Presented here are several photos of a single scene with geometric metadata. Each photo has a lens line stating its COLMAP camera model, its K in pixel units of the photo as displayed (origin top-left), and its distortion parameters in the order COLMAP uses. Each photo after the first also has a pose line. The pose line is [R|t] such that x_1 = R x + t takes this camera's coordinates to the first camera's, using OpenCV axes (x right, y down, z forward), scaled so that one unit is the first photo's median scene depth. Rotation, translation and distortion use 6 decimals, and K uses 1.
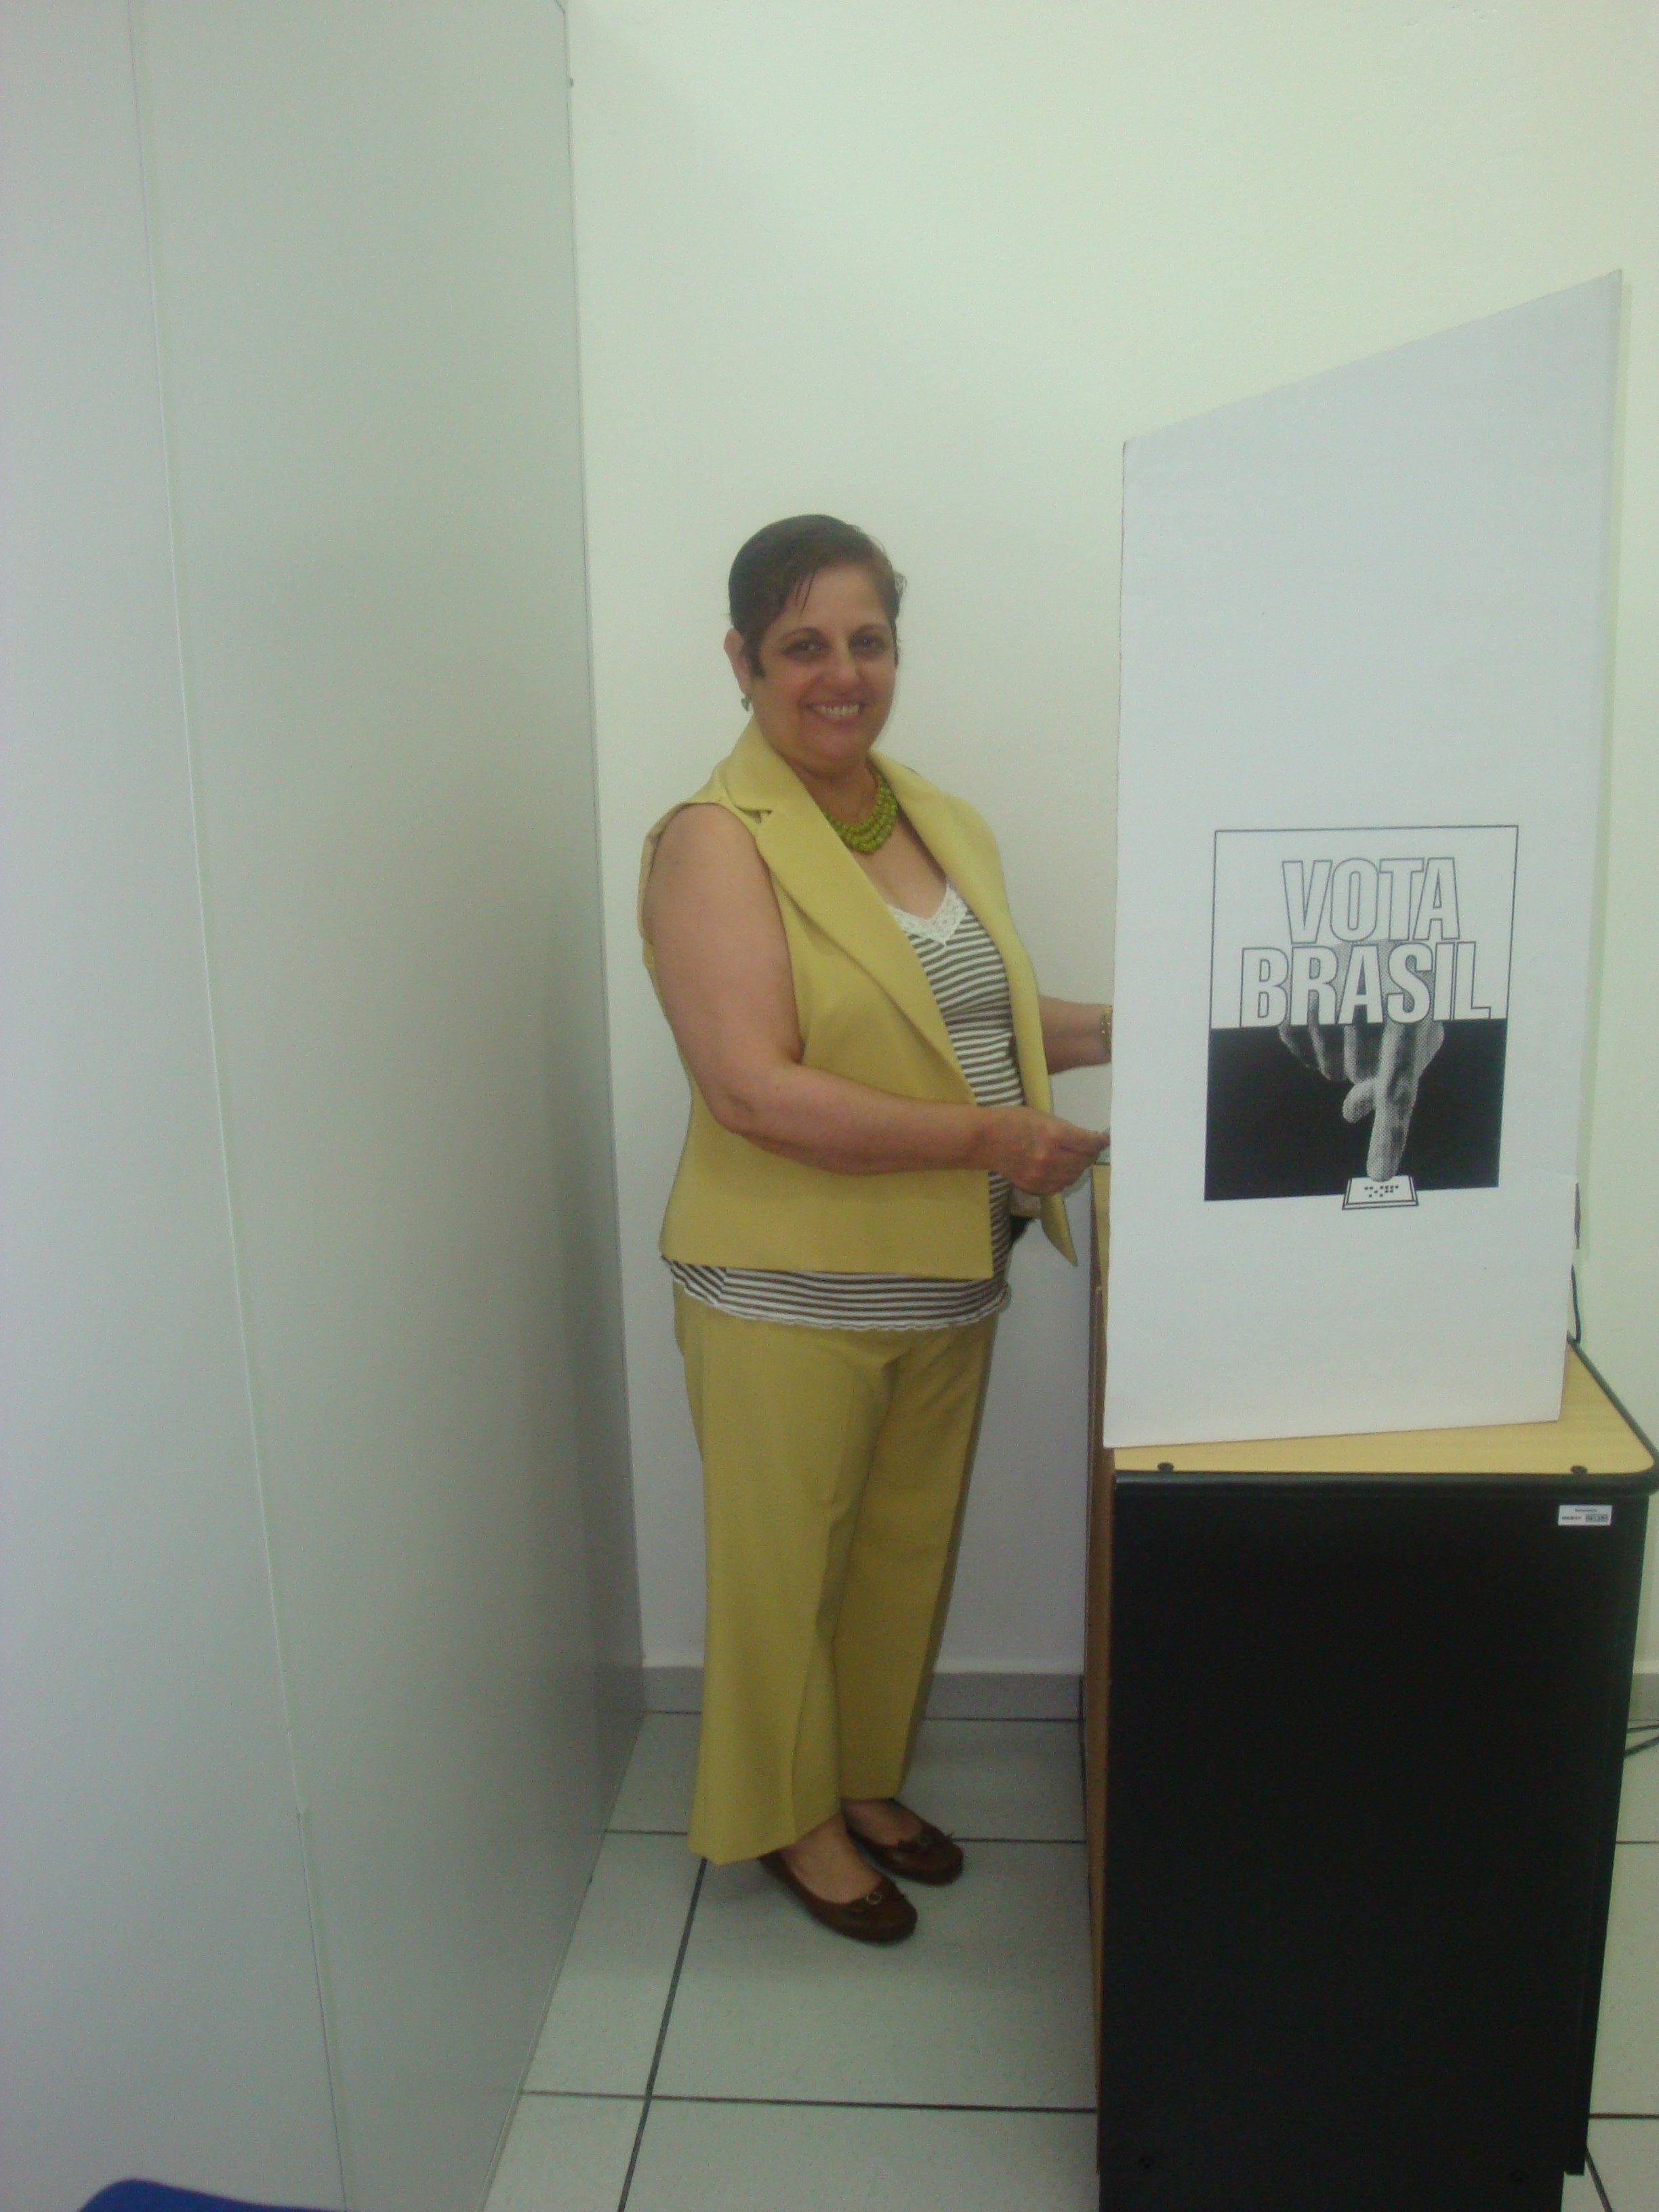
lens RADIAL K [[1967.3, 0, 870.9], [0, 1967.3, 1103.1], [0, 0, 1]] dist [-0.150535, 0.119296]
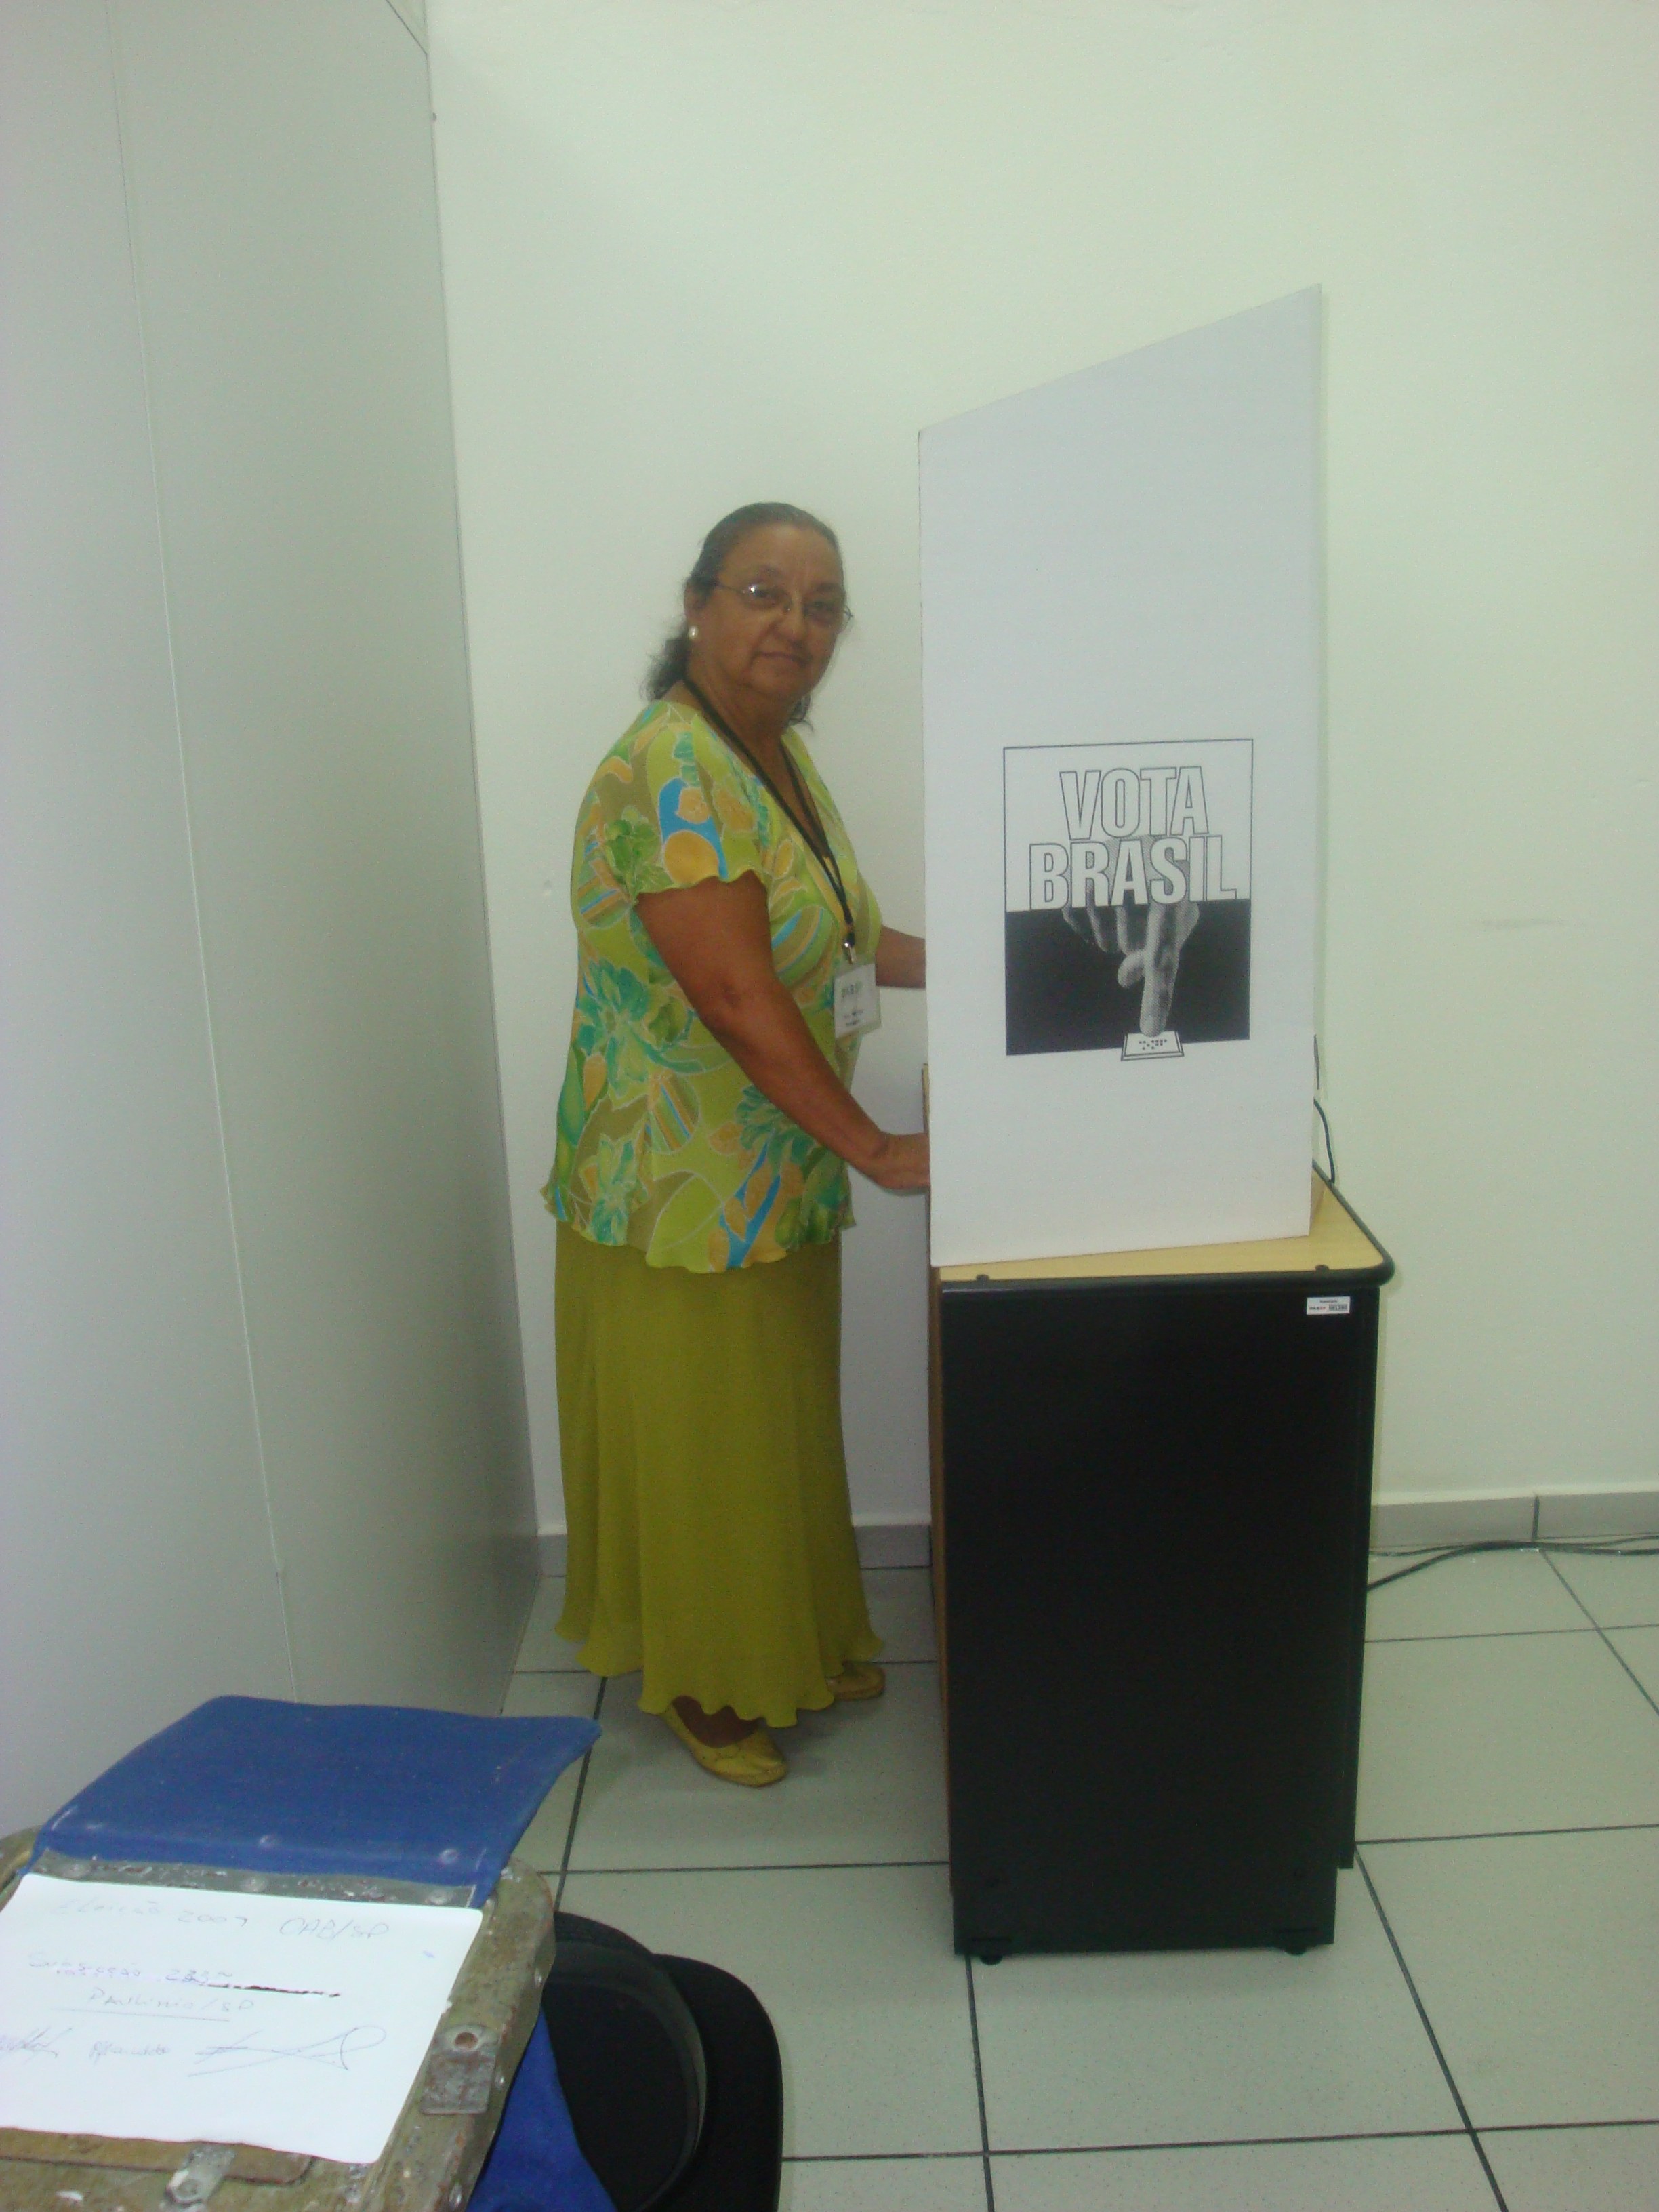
lens RADIAL K [[1982.1, 0, 831.2], [0, 1982.1, 1111.8], [0, 0, 1]] dist [-0.166312, 0.140331]
pose [[0.997931, -0.032235, 0.055624, -0.006797], [0.031595, 0.999424, 0.012348, 0.067156], [-0.055990, -0.010565, 0.998375, -0.217754]]
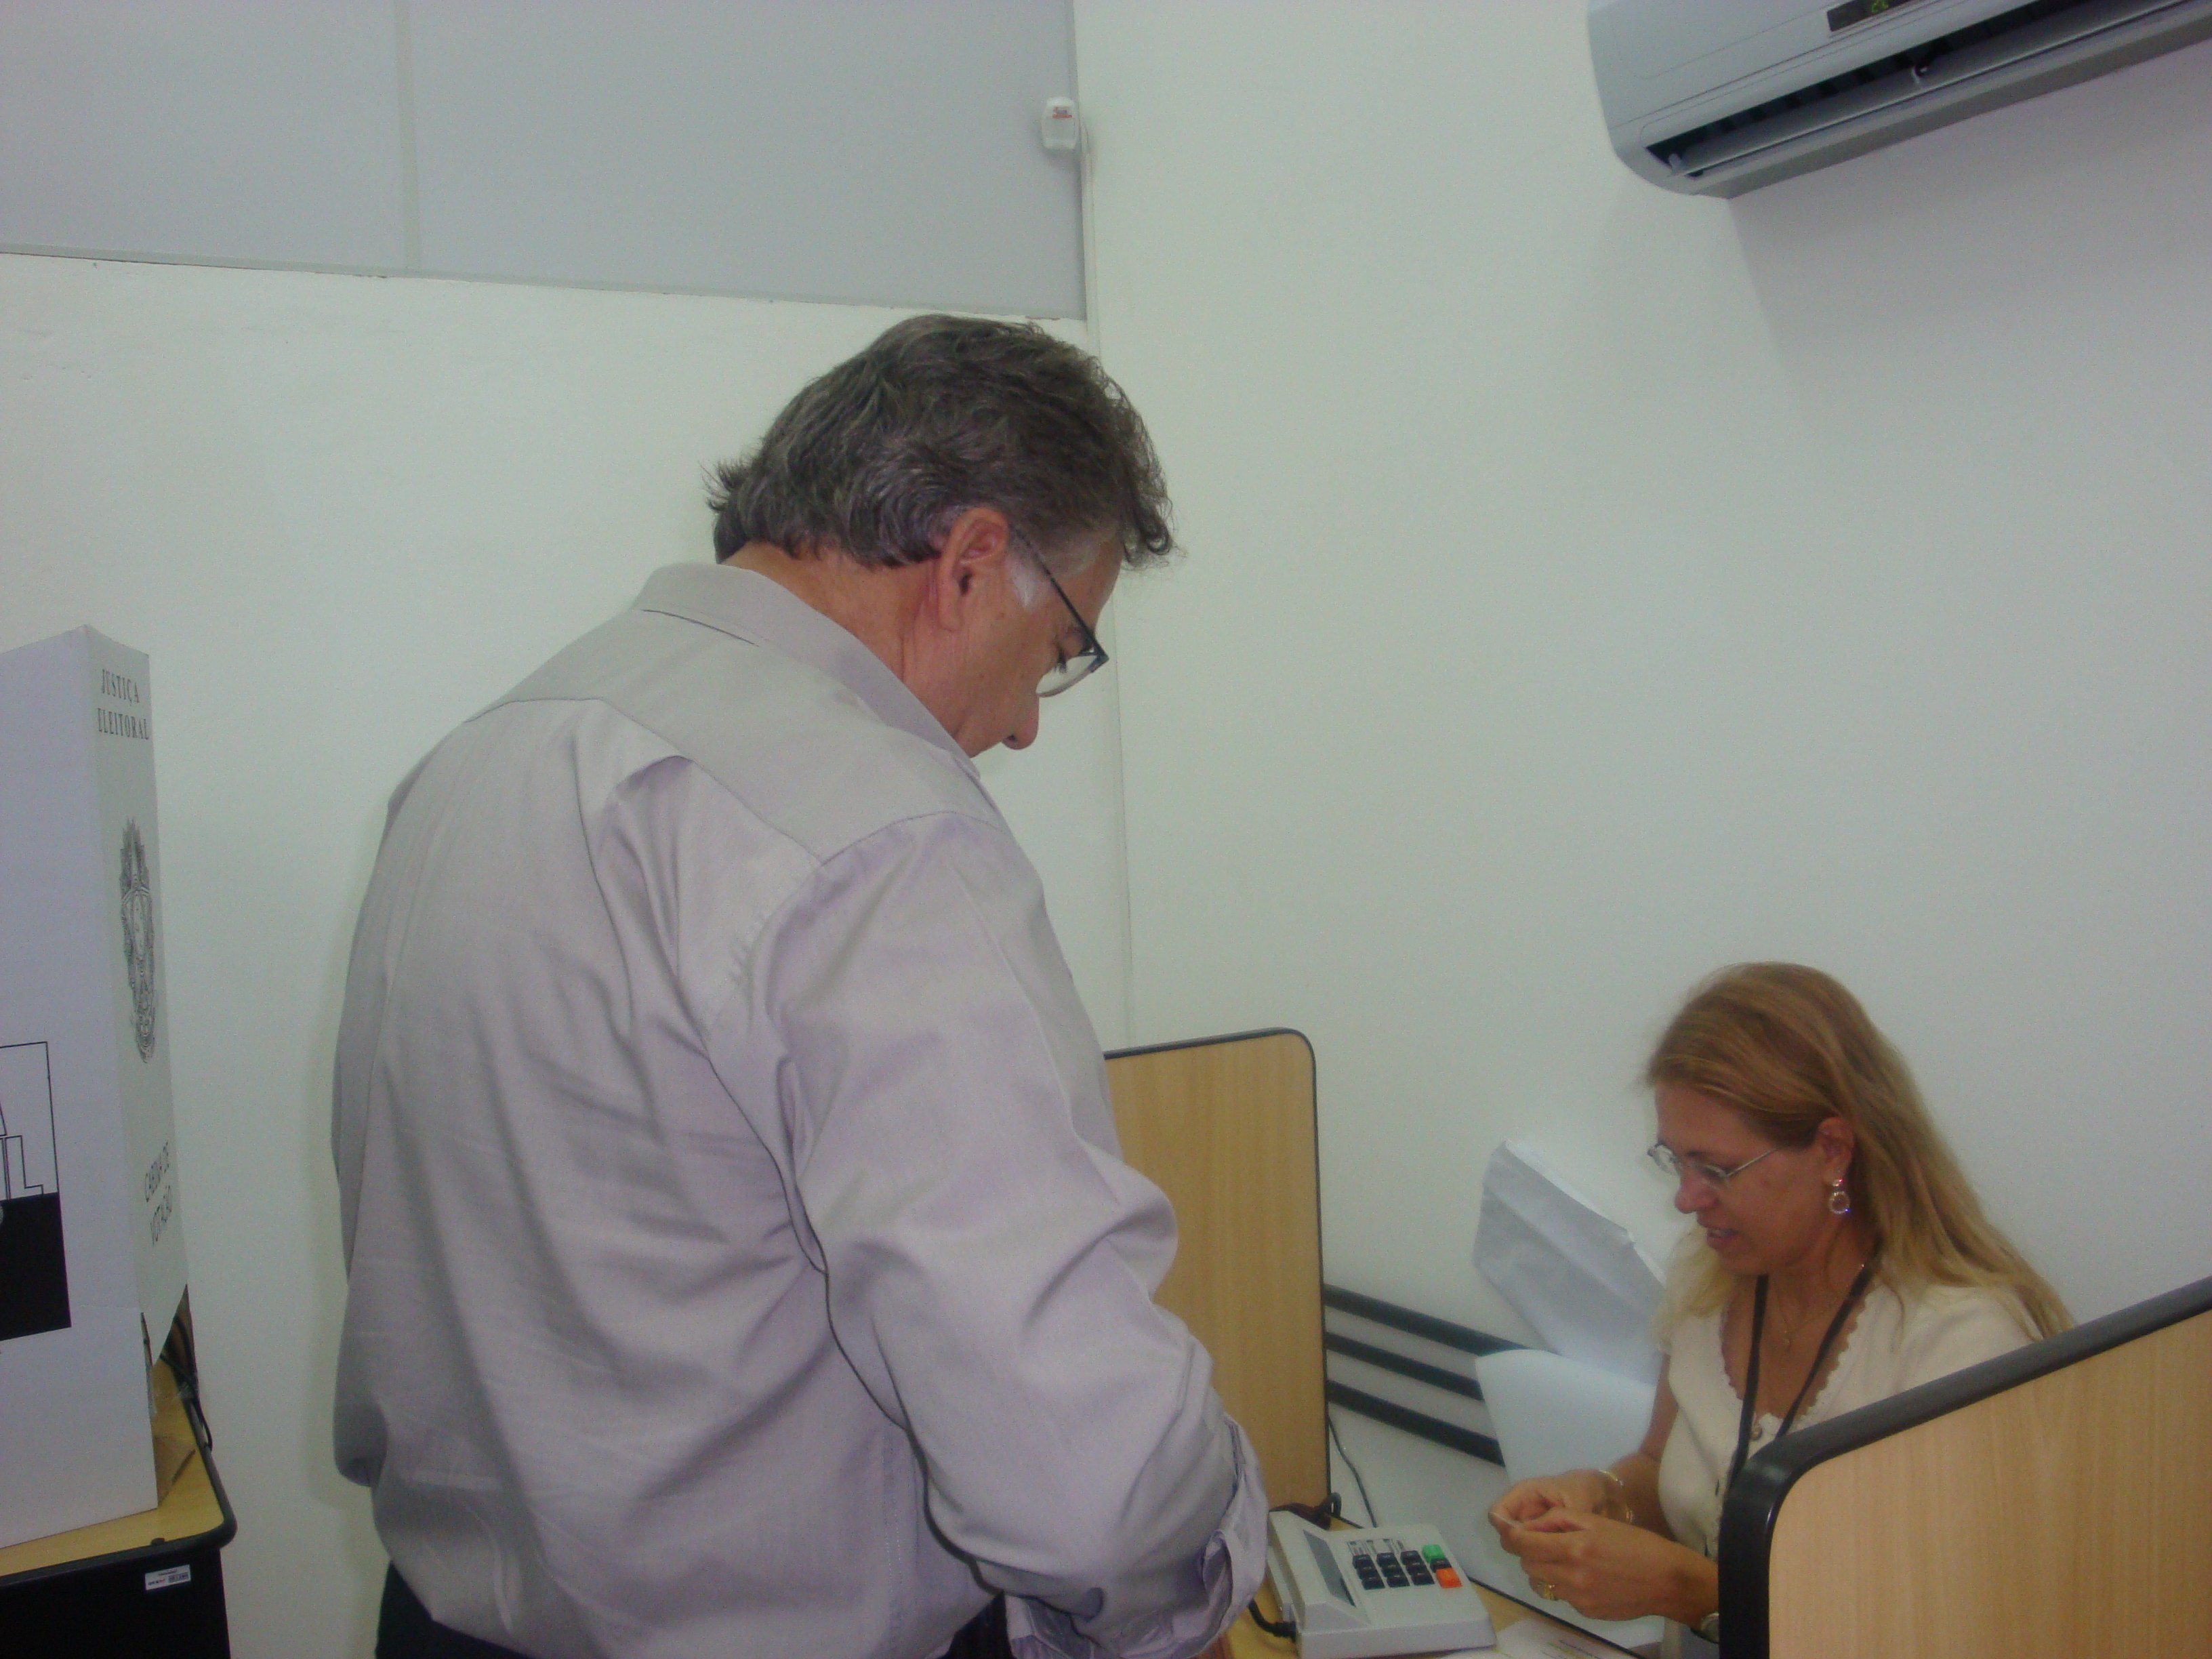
lens RADIAL K [[1991.5, 0, 1135.2], [0, 1991.5, 835.2], [0, 0, 1]] dist [-0.161328, 0.127362]
pose [[0.804067, -0.047372, 0.592648, 0.166760], [0.171900, 0.972769, -0.155468, 0.045201], [-0.569145, 0.226883, 0.790315, -0.449513]]
